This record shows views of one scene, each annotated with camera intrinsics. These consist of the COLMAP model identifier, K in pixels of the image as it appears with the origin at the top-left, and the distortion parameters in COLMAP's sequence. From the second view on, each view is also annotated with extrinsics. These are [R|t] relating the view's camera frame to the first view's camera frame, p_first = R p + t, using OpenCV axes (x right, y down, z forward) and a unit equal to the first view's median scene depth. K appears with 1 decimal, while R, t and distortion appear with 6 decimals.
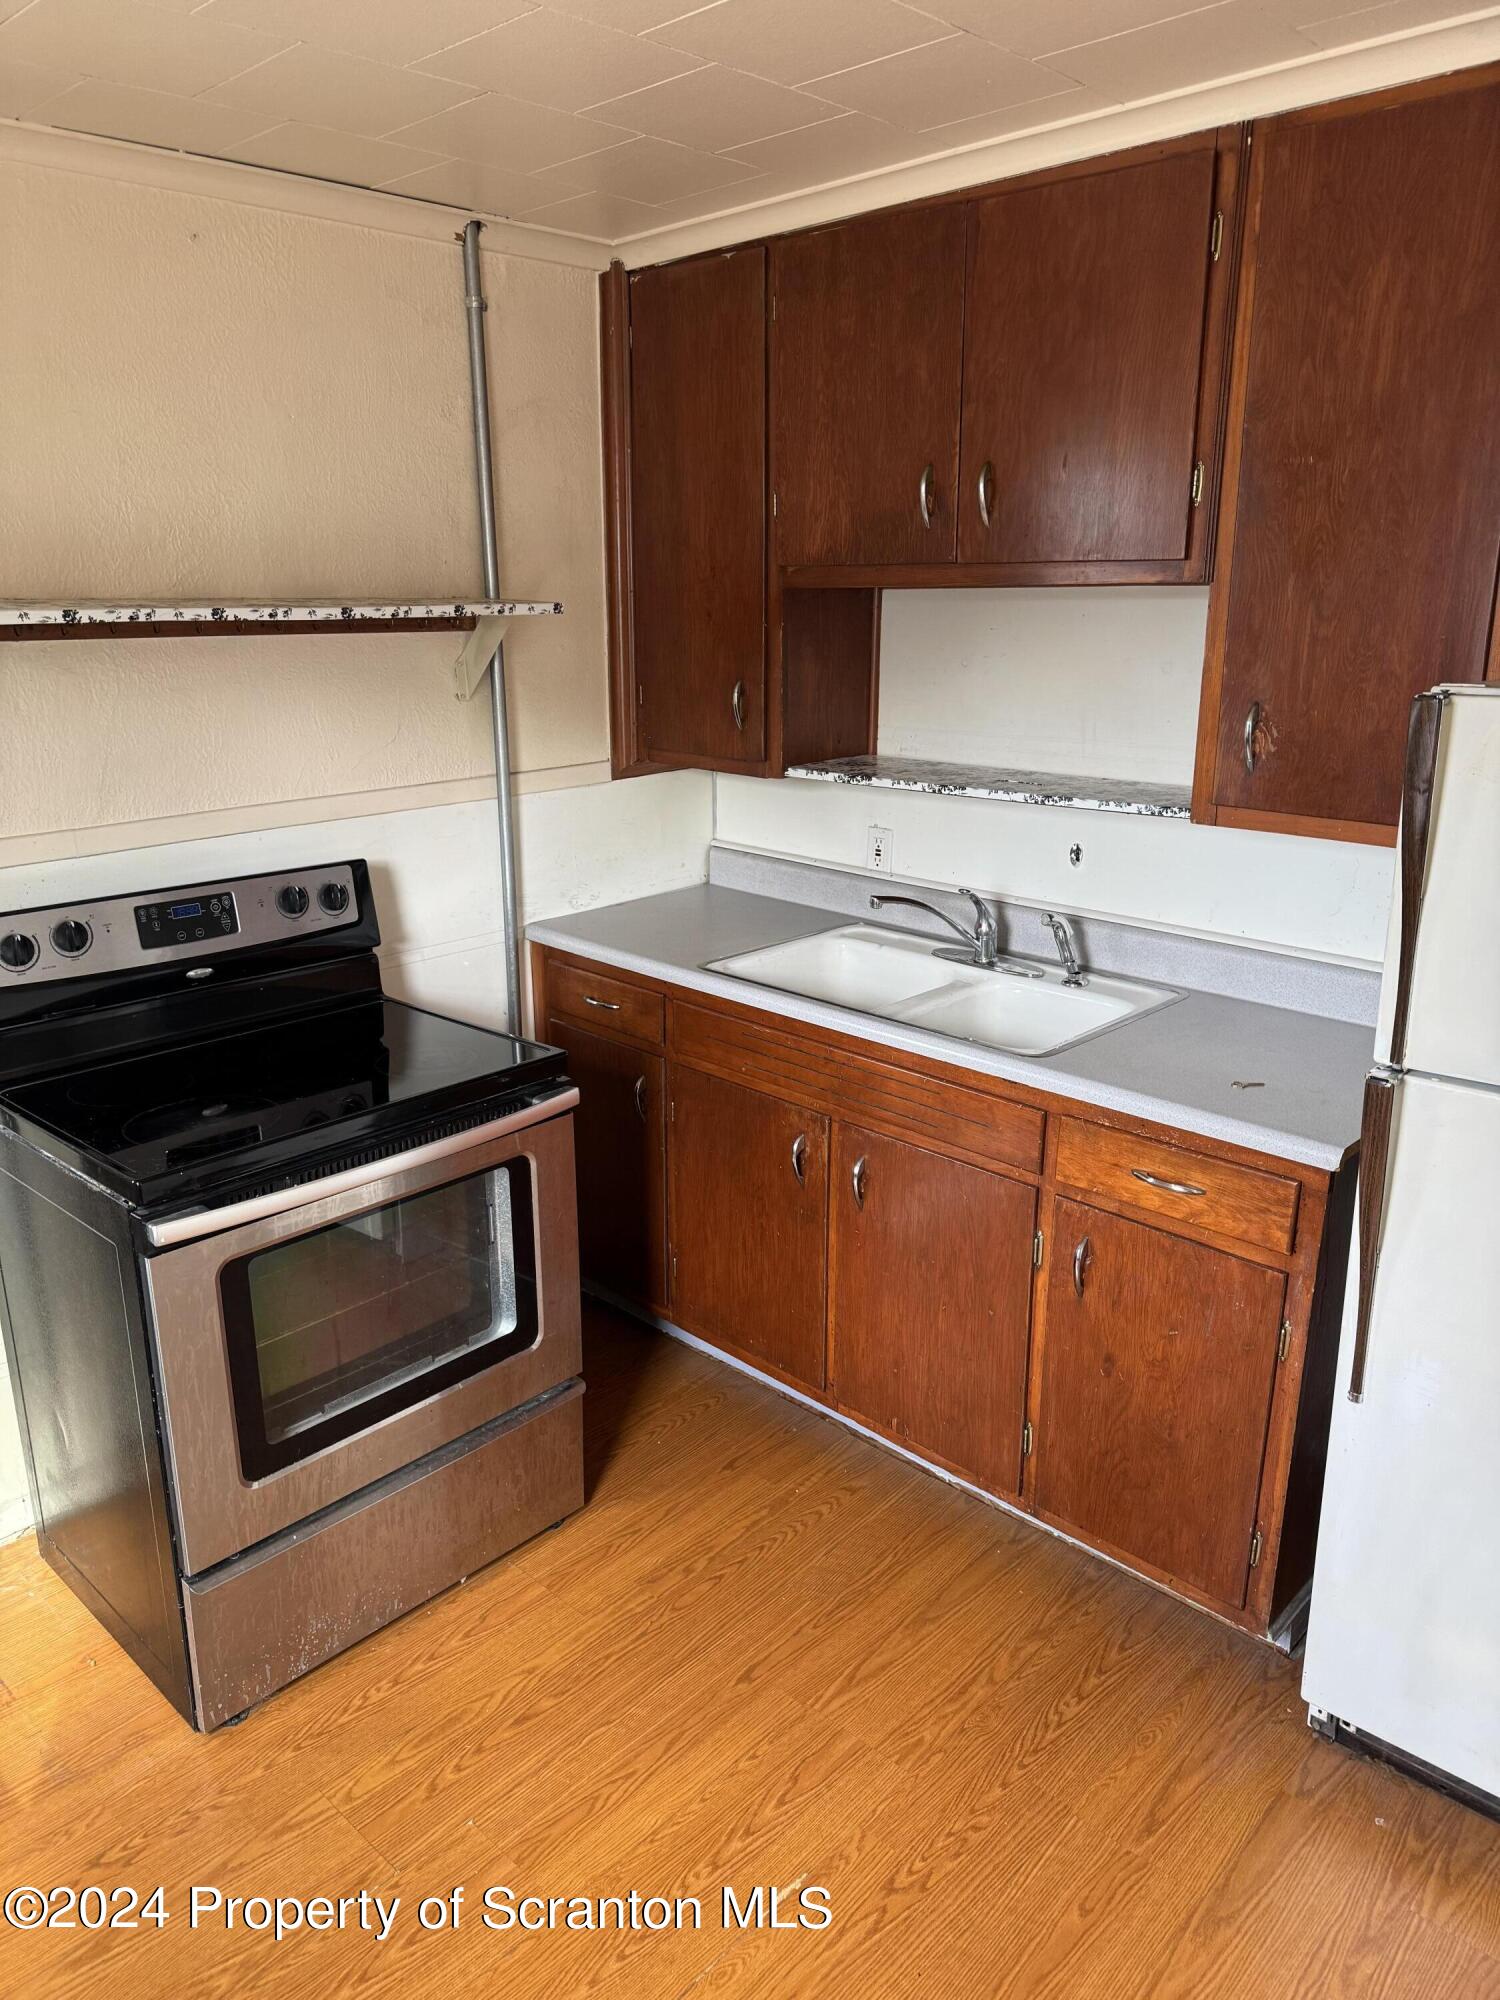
lens RADIAL K [[1465.0, 0, 750.0], [0, 1465.0, 1000.0], [0, 0, 1]] dist [0.069006, -0.050257]
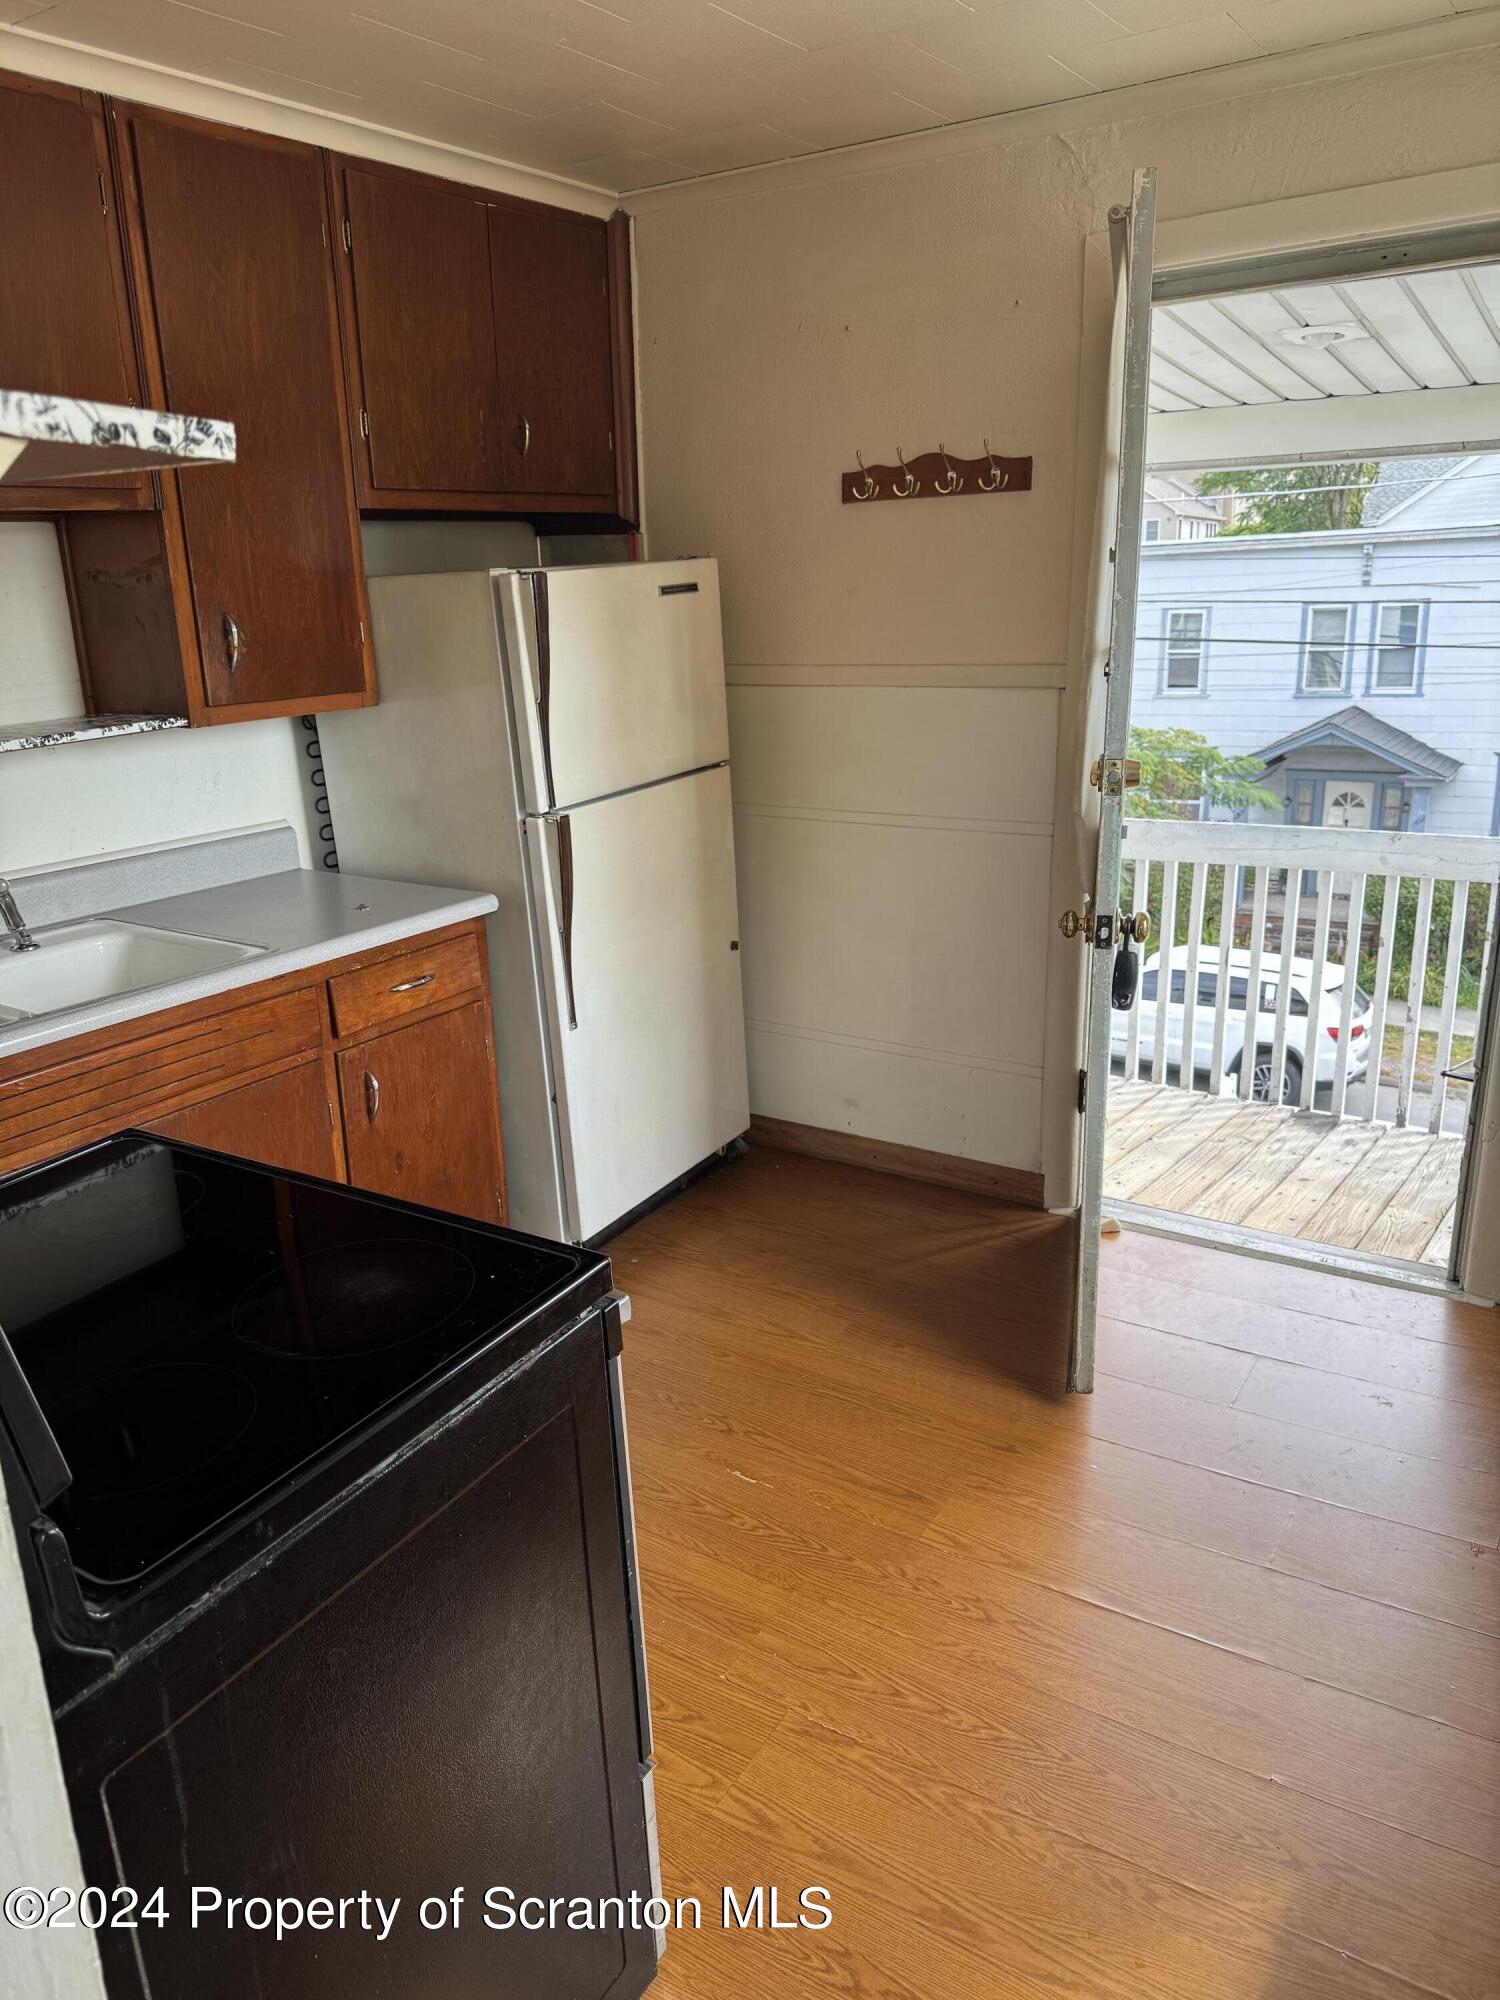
lens RADIAL K [[1423.5, 0, 729.0], [0, 1423.5, 1011.9], [0, 0, 1]] dist [0.027955, -0.023817]
pose [[-0.193166, -0.286350, 0.938451, -0.936723], [0.304925, 0.891583, 0.334813, -0.183457], [-0.932581, 0.350832, -0.084909, 0.866474]]
